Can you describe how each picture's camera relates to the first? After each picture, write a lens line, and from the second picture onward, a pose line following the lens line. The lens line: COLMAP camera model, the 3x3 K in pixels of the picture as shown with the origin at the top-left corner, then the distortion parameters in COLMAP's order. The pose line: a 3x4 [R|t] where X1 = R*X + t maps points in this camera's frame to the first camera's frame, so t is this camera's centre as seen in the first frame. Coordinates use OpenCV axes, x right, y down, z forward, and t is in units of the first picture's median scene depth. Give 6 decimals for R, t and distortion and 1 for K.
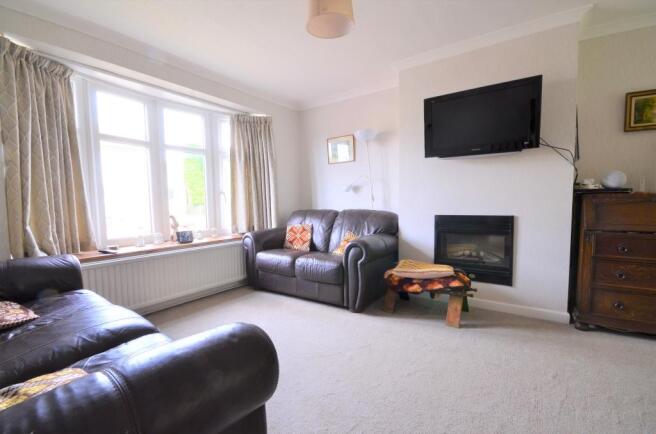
lens RADIAL K [[287.7, 0, 329.0], [0, 287.7, 219.0], [0, 0, 1]] dist [-0.004164, -0.001340]
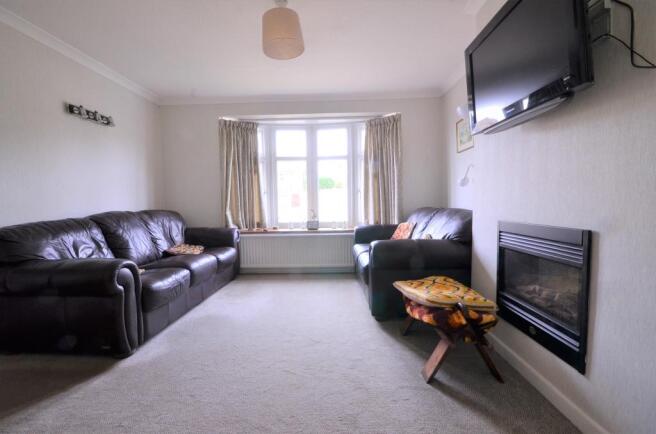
lens RADIAL K [[287.7, 0, 327.3], [0, 287.7, 217.1], [0, 0, 1]] dist [-0.004164, -0.001340]
pose [[0.554461, 0.050440, -0.830680, 0.609291], [-0.040276, 0.998618, 0.033755, -0.021417], [0.831234, 0.014741, 0.555727, 0.284935]]
